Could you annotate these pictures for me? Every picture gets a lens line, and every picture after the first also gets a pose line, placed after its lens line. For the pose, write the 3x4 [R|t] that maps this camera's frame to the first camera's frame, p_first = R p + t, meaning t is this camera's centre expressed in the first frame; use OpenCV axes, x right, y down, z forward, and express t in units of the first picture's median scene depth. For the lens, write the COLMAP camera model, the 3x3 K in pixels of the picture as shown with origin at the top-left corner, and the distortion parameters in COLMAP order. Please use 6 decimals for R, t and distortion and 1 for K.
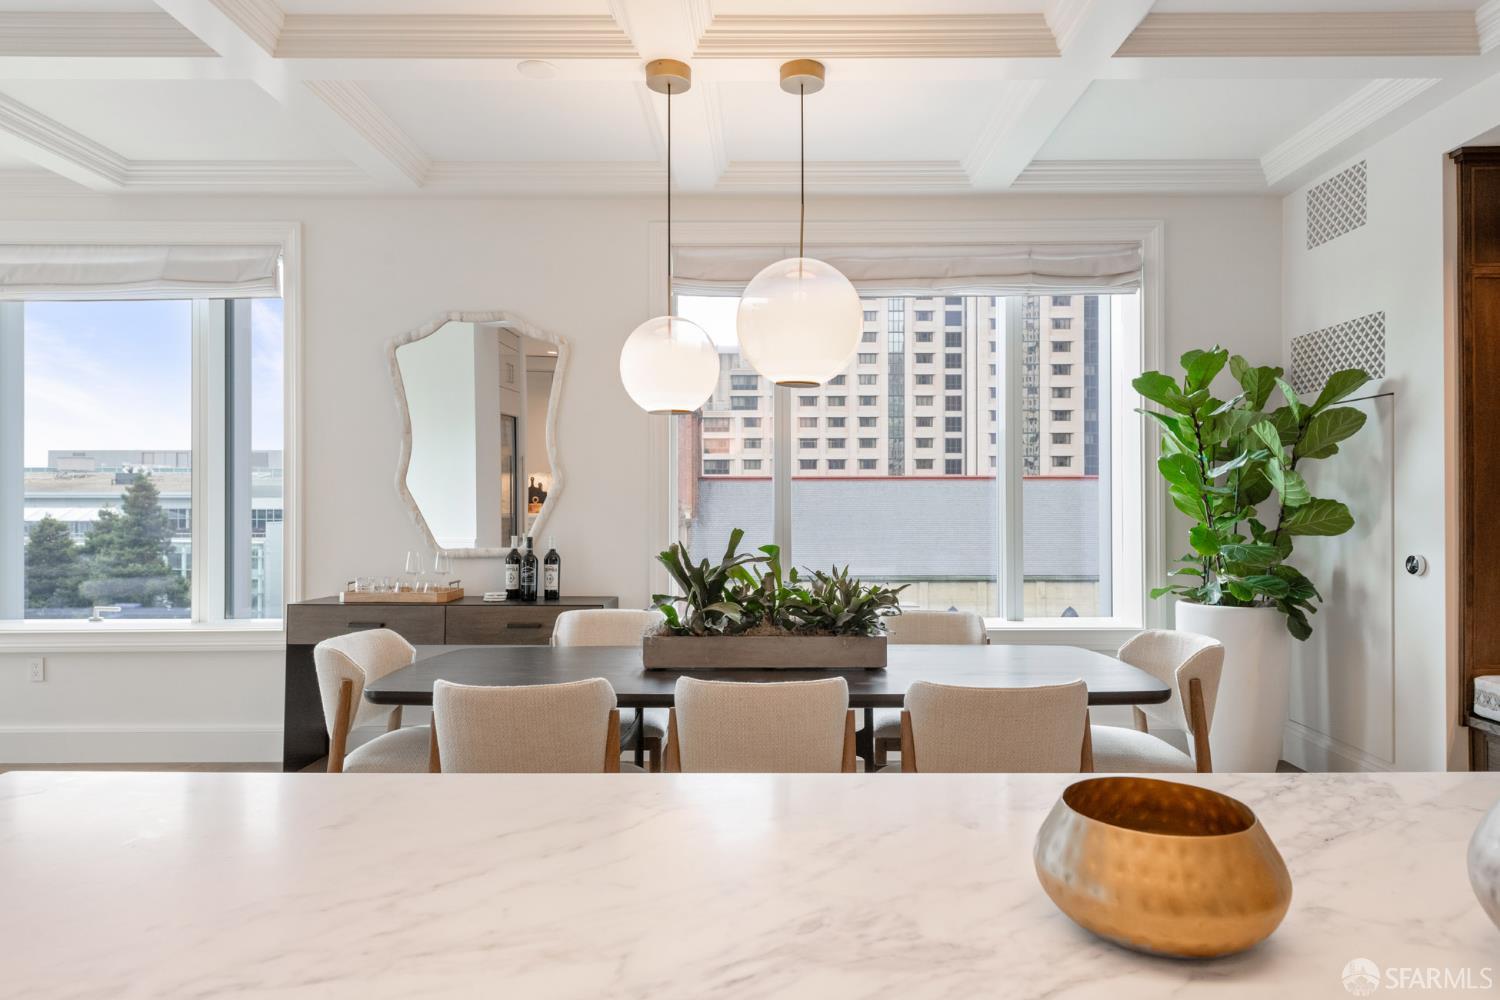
lens RADIAL K [[909.9, 0, 749.0], [0, 909.9, 501.1], [0, 0, 1]] dist [0.003726, 0.001795]
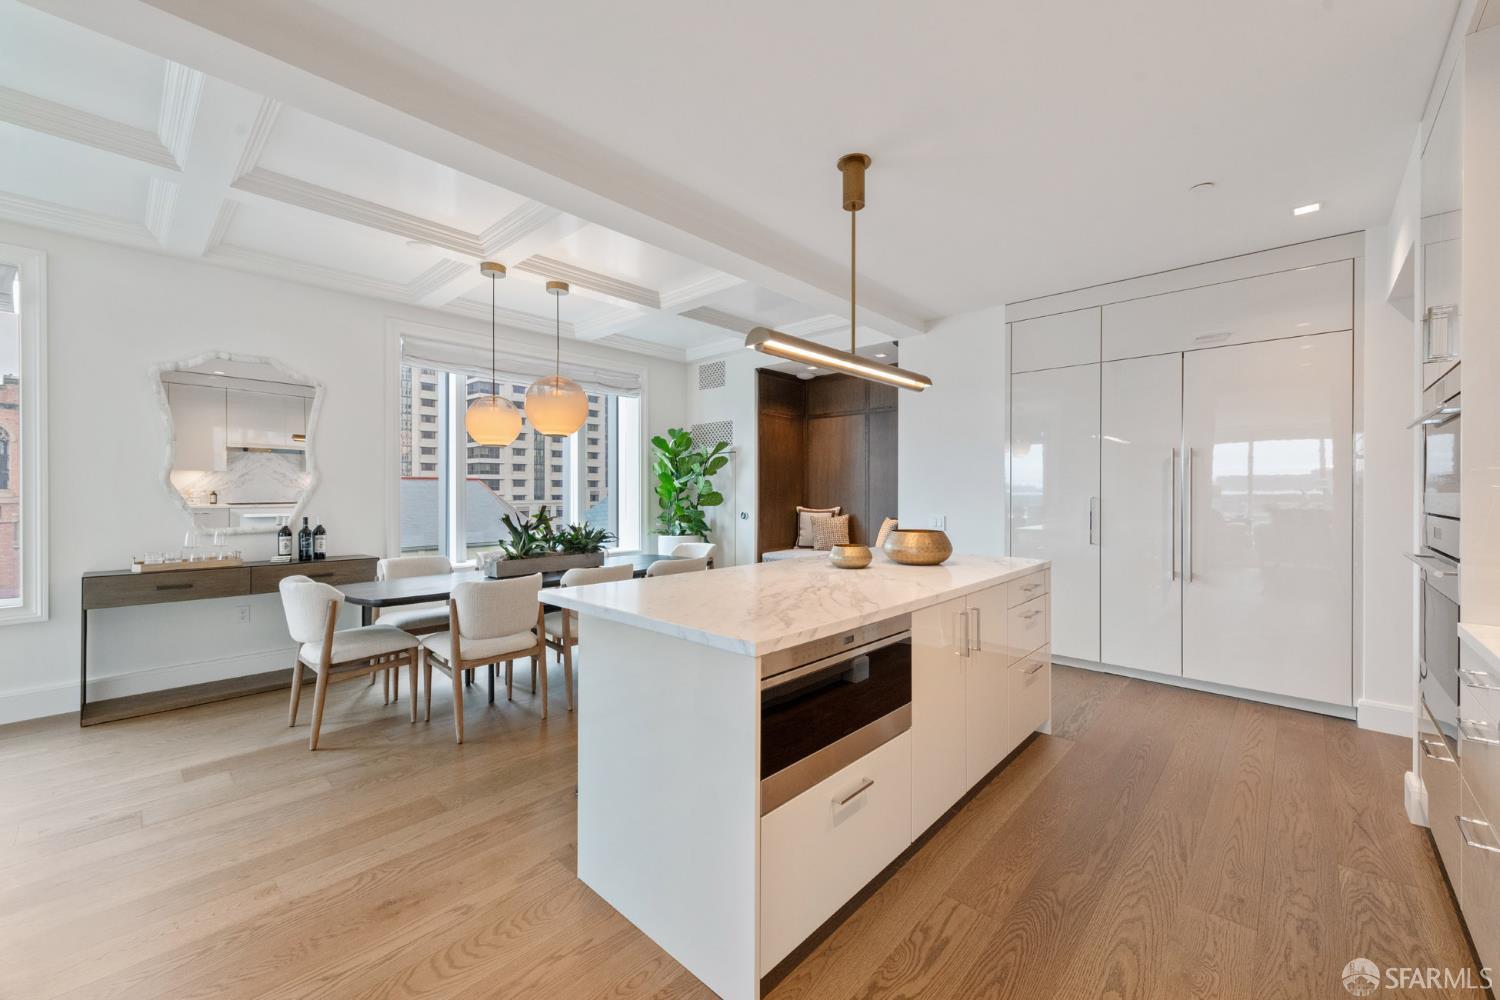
lens RADIAL K [[599.1, 0, 751.5], [0, 599.1, 499.1], [0, 0, 1]] dist [0.007924, -0.000741]
pose [[0.667442, -0.009139, 0.744606, -0.558810], [0.003163, 0.999950, 0.009437, 0.004326], [-0.744655, -0.003943, 0.667438, -0.205495]]
